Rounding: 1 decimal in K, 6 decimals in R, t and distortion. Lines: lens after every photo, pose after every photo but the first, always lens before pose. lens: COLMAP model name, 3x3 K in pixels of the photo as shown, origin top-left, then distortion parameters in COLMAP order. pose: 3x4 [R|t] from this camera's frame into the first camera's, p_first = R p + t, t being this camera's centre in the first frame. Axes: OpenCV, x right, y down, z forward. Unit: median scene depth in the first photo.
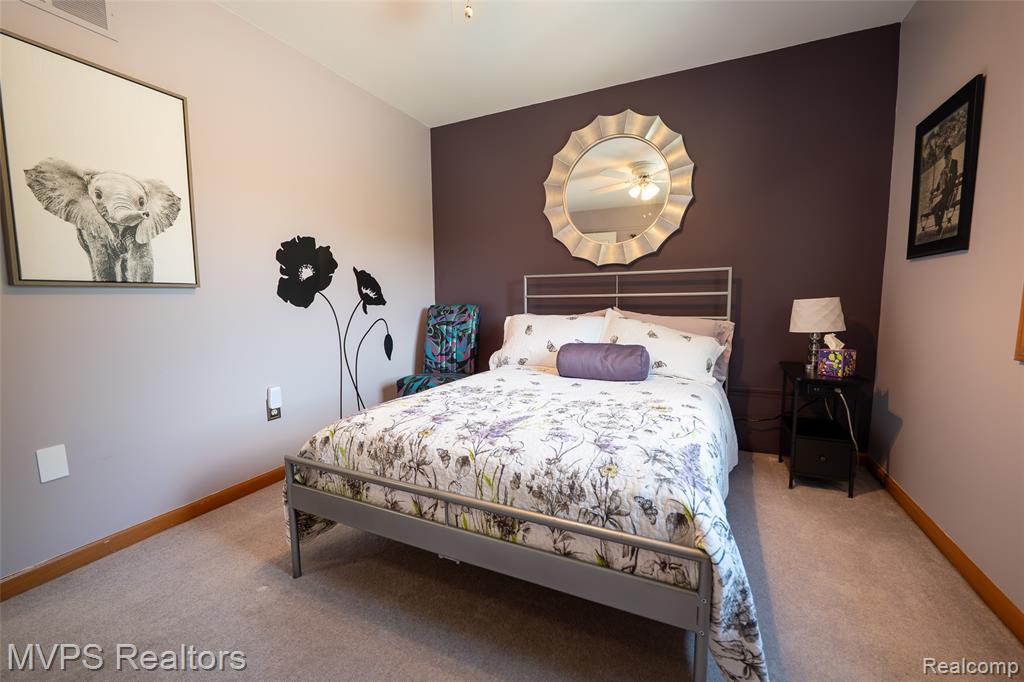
lens RADIAL K [[419.9, 0, 511.9], [0, 419.9, 337.9], [0, 0, 1]] dist [0.000379, -0.000014]
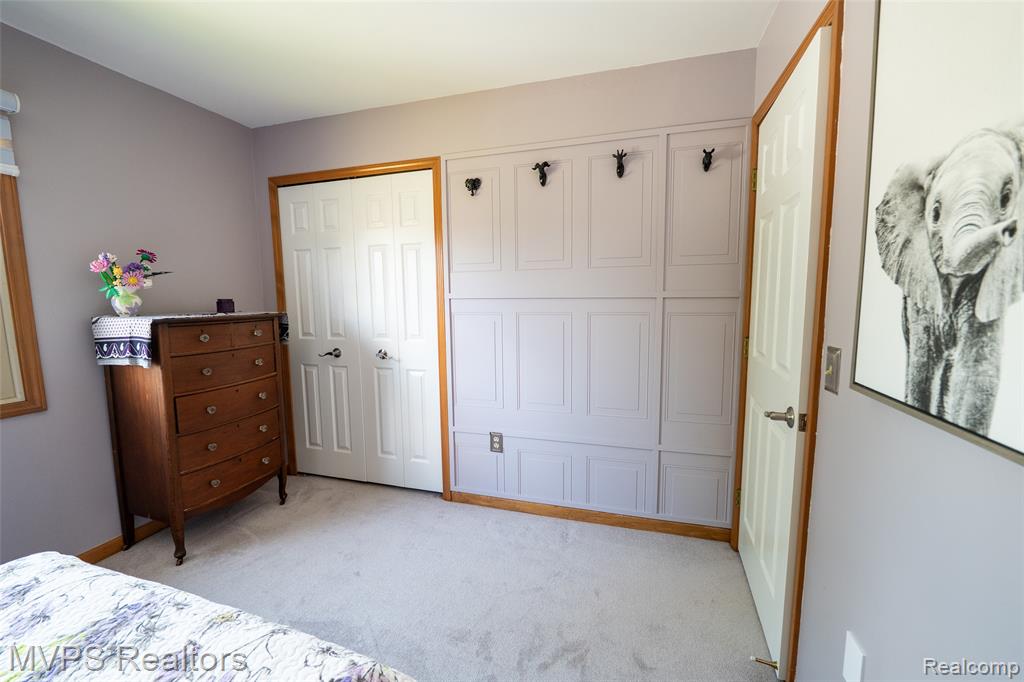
lens RADIAL K [[419.9, 0, 514.3], [0, 419.9, 339.7], [0, 0, 1]] dist [0.000379, -0.000014]
pose [[-0.990189, 0.031180, -0.136212, -0.473087], [0.001948, 0.977773, 0.209655, -0.290177], [0.139721, 0.207333, -0.968241, 1.314307]]
